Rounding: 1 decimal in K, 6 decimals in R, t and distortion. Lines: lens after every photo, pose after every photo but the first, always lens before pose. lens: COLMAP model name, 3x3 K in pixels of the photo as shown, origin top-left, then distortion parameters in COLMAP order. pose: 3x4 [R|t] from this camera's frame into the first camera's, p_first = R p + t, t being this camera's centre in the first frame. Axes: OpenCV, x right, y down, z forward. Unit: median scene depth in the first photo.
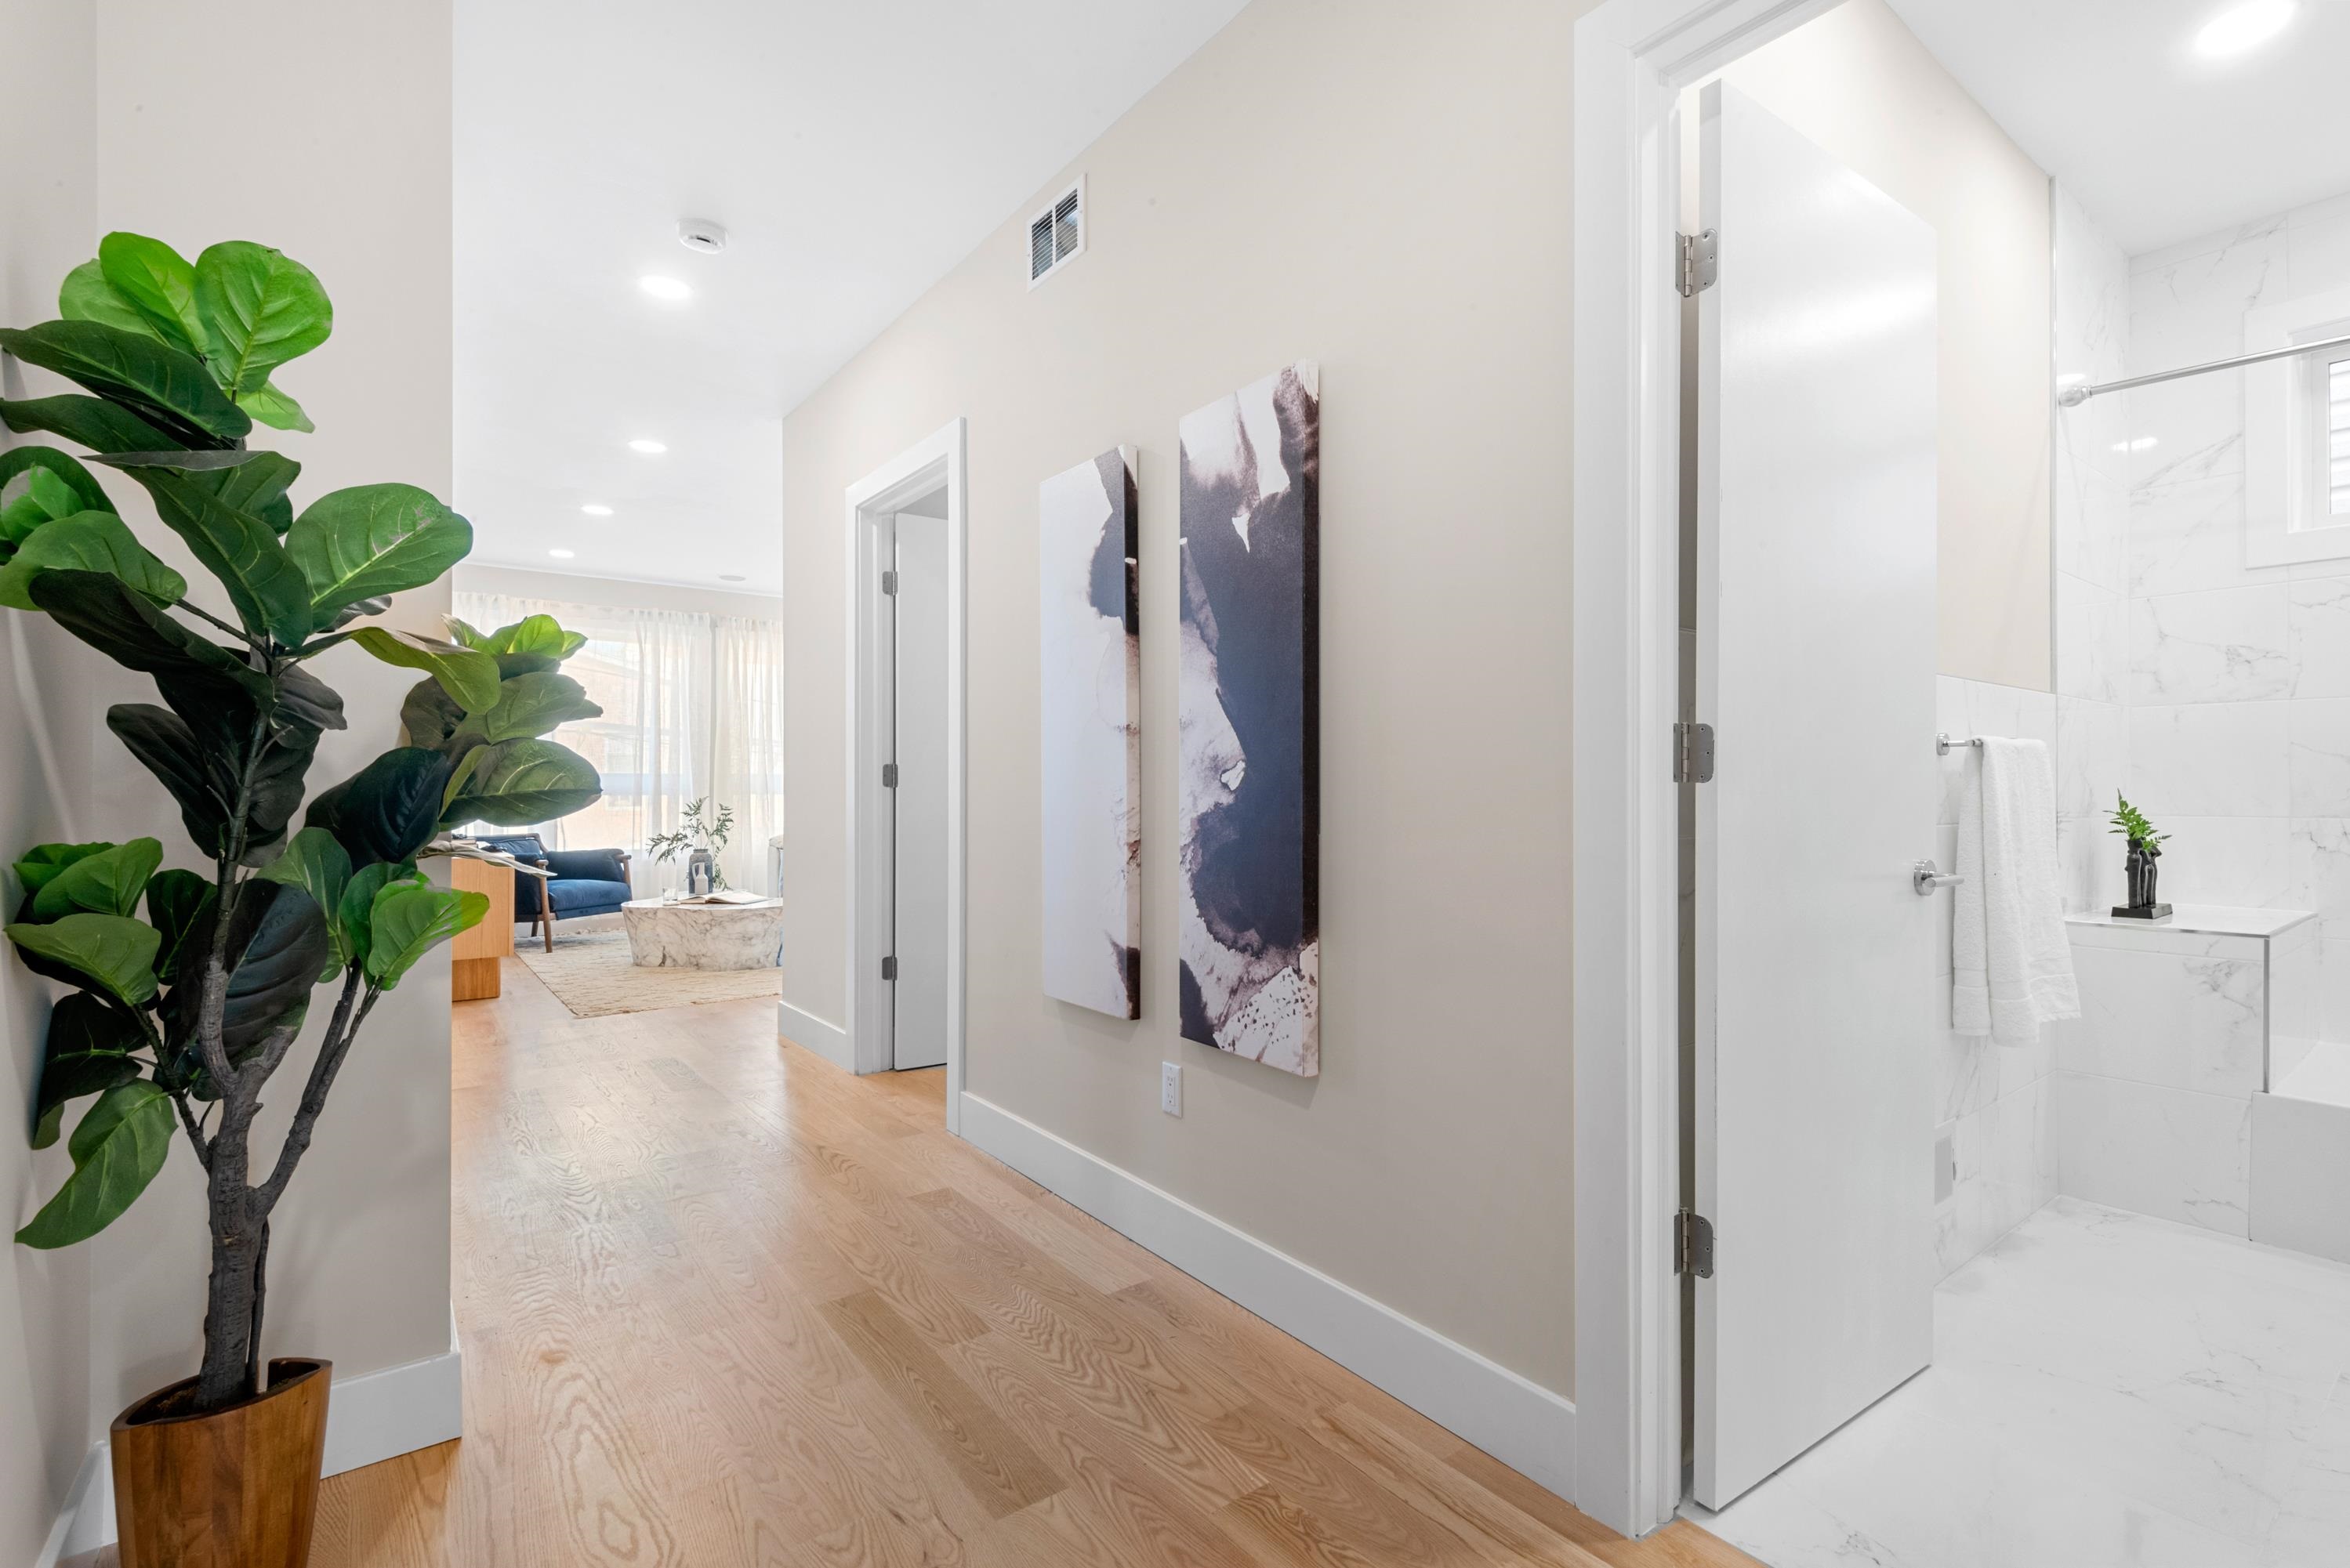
lens RADIAL K [[1079.3, 0, 1178.2], [0, 1079.3, 776.6], [0, 0, 1]] dist [0.027245, -0.011069]
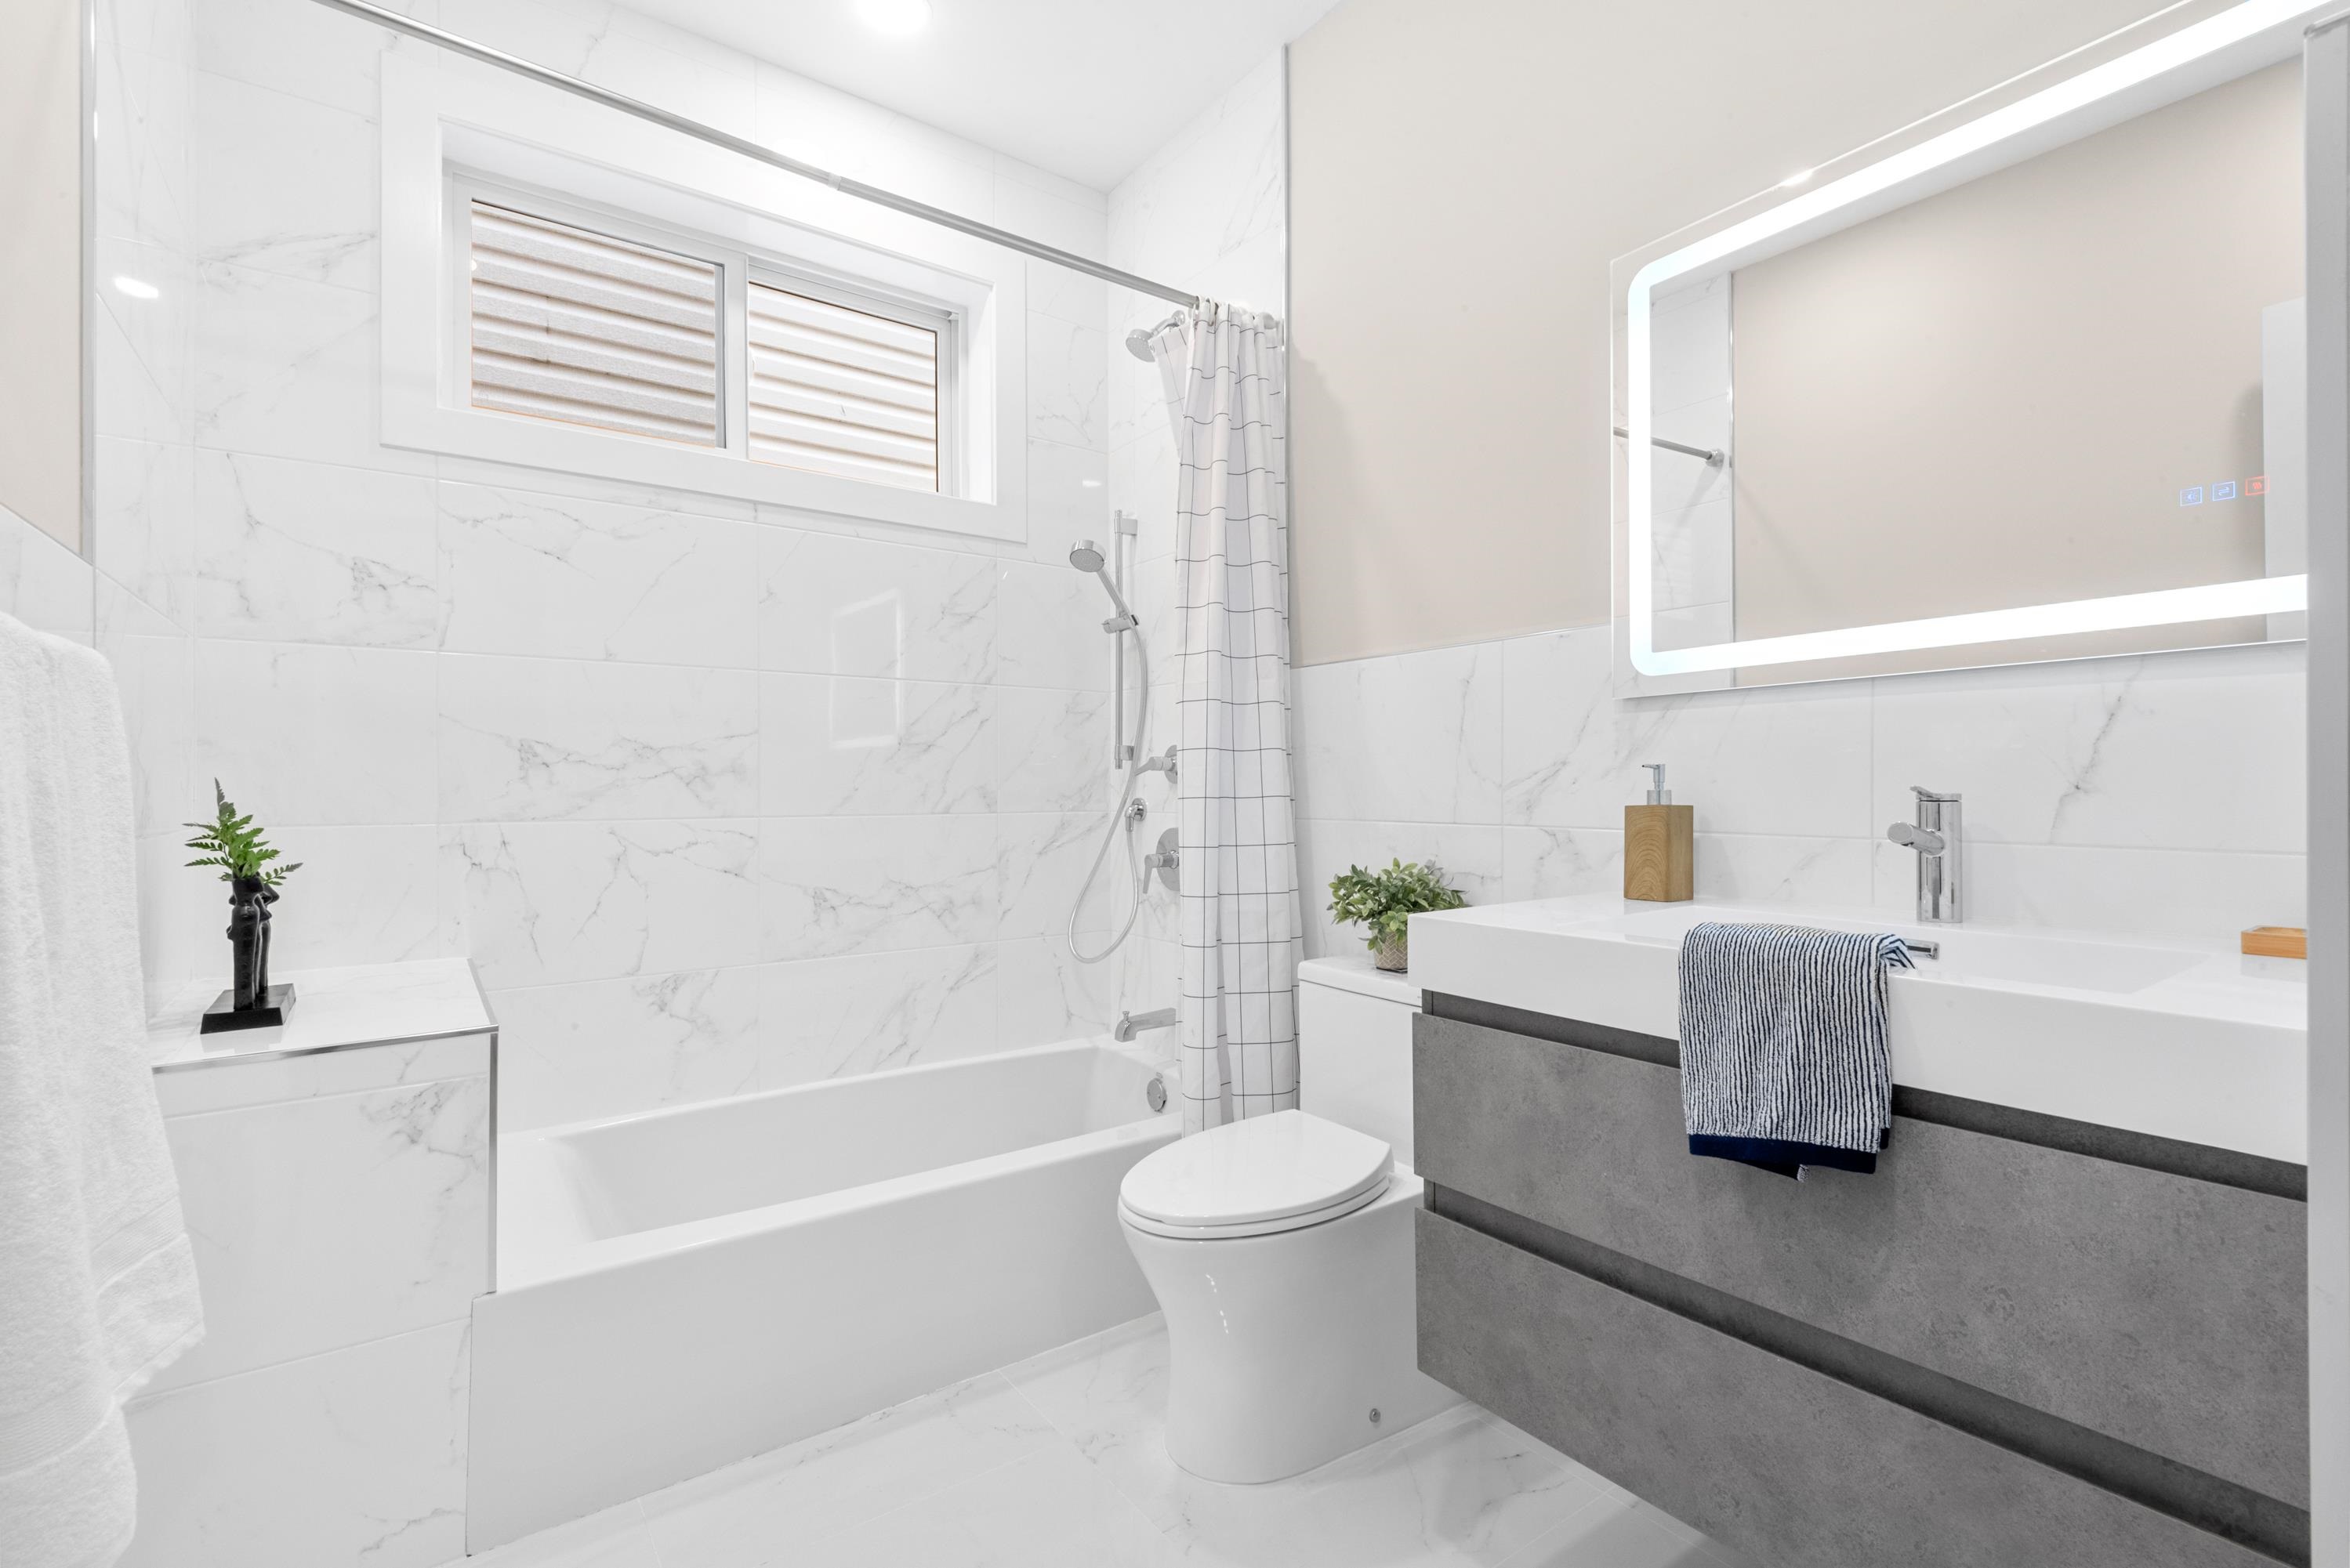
lens RADIAL K [[1079.3, 0, 1177.4], [0, 1079.3, 775.2], [0, 0, 1]] dist [0.027245, -0.011069]
pose [[0.035837, 0.010775, 0.999300, 0.364453], [-0.009058, 0.999904, -0.010457, 0.010589], [-0.999317, -0.008677, 0.035931, 0.532812]]
